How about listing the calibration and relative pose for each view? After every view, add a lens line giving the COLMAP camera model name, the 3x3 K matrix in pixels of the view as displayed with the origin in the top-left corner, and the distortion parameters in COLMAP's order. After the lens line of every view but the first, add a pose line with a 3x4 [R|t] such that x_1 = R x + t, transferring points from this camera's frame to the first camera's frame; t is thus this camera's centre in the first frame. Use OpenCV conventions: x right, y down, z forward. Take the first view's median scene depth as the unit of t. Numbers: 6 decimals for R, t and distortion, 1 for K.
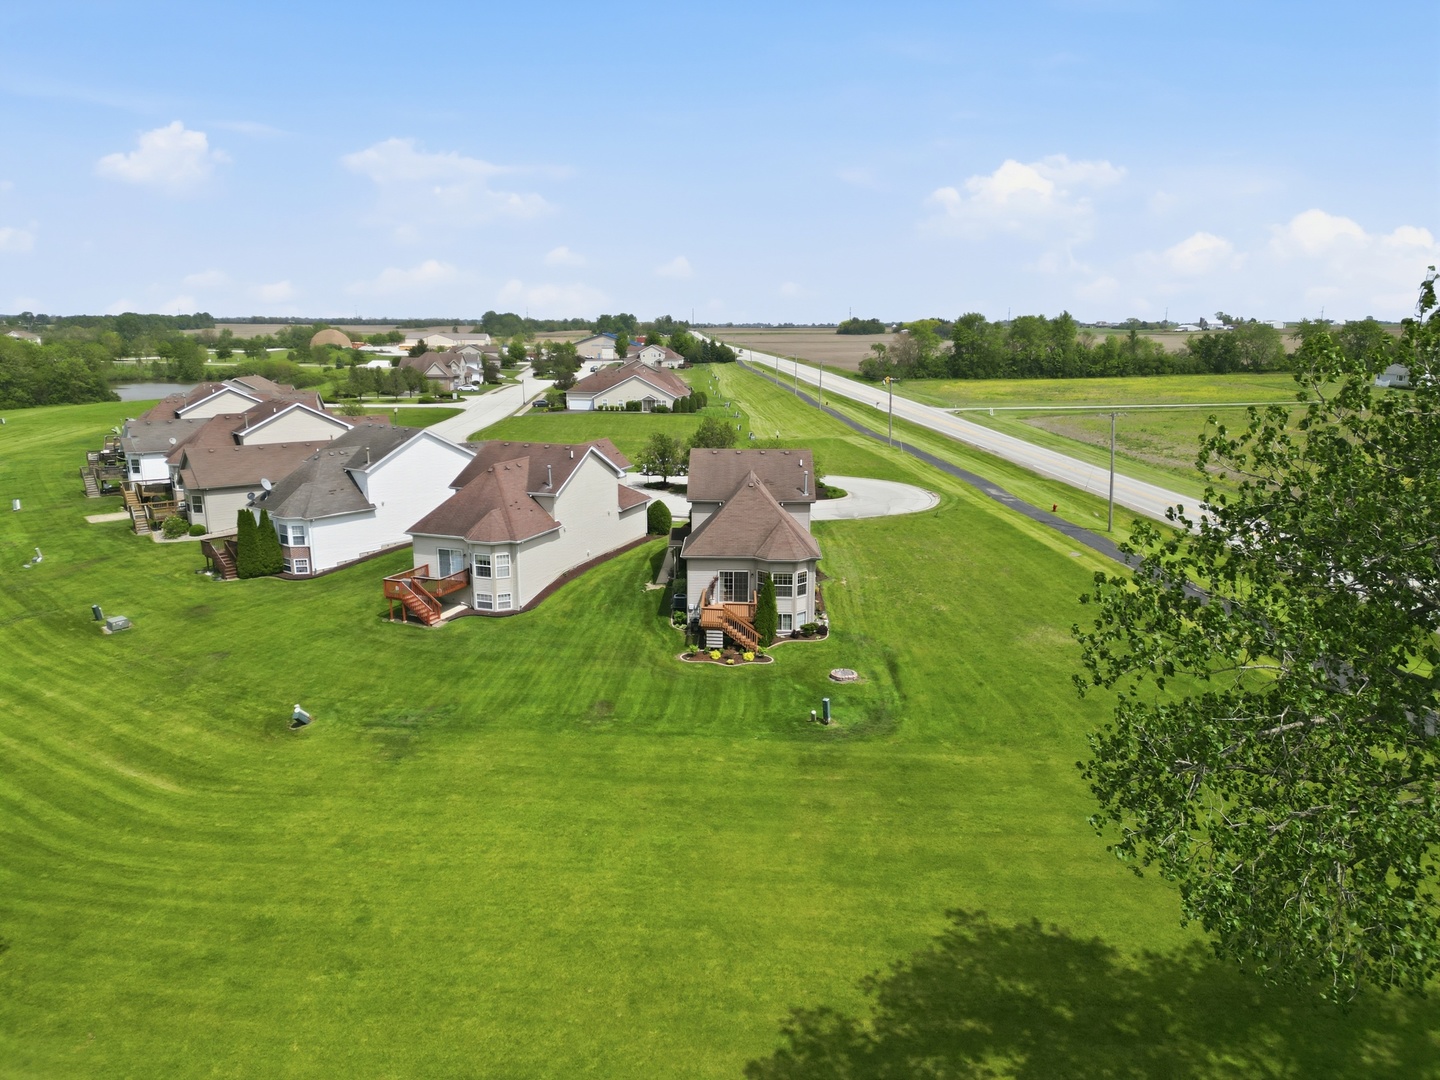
lens RADIAL K [[999.8, 0, 724.4], [0, 999.8, 539.8], [0, 0, 1]] dist [0.092115, -0.095622]
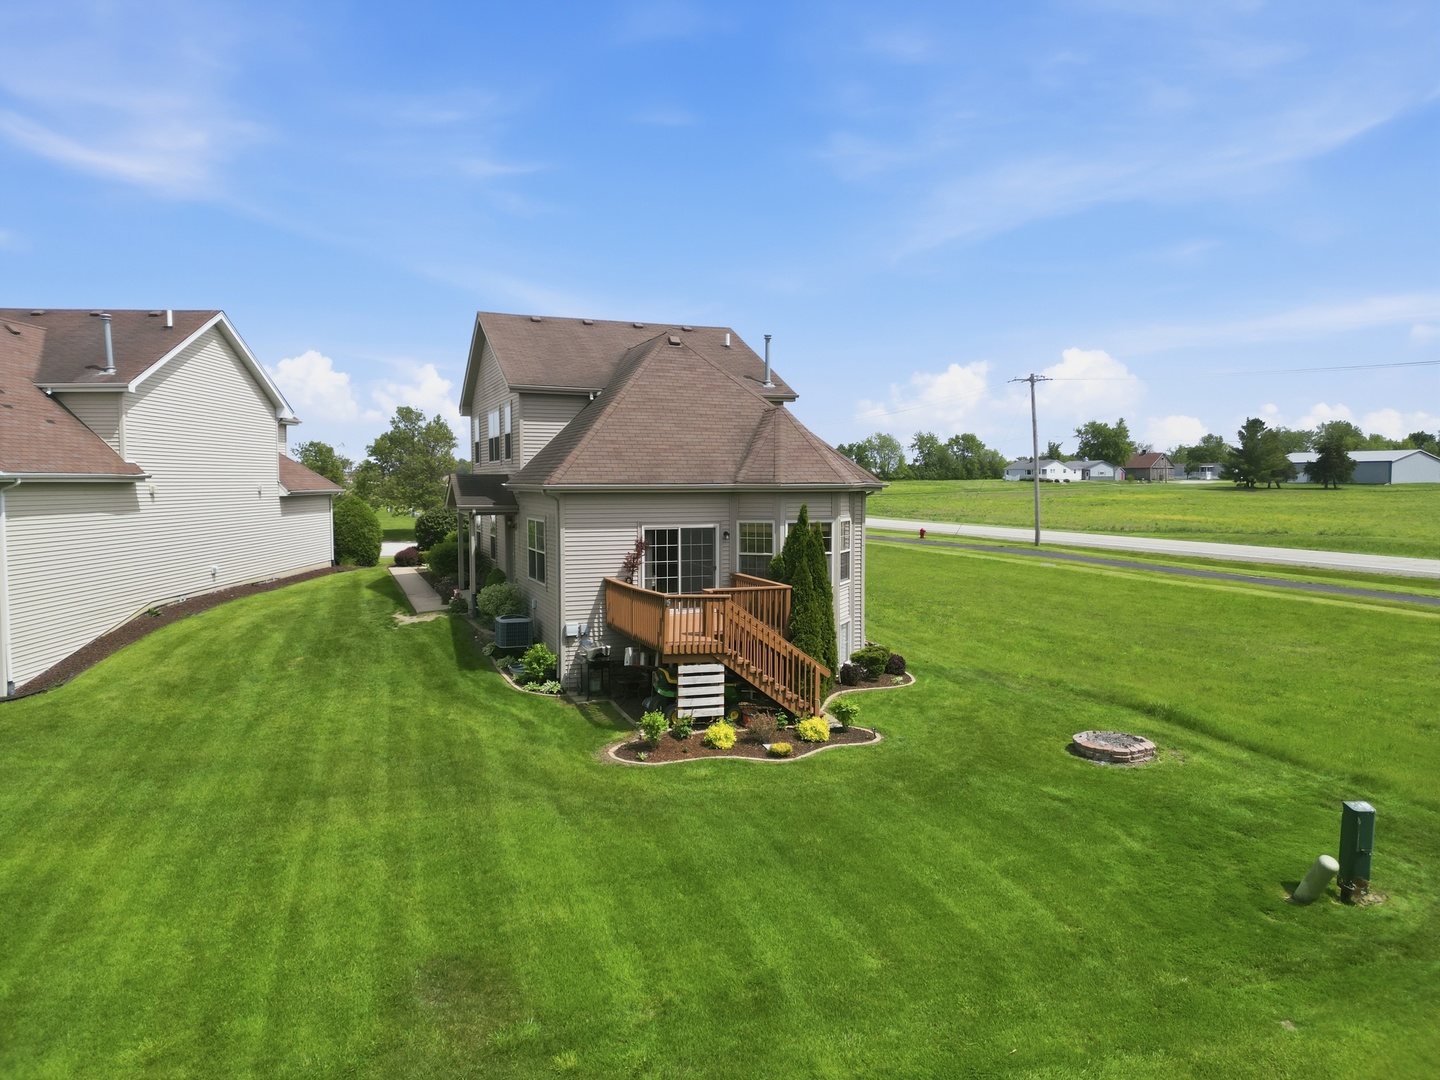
lens RADIAL K [[999.8, 0, 724.4], [0, 999.8, 539.8], [0, 0, 1]] dist [0.092115, -0.095622]
pose [[0.923549, -0.027448, 0.382498, -0.122424], [0.084422, 0.987517, -0.132976, 0.089240], [-0.374073, 0.155101, 0.914337, 0.644184]]
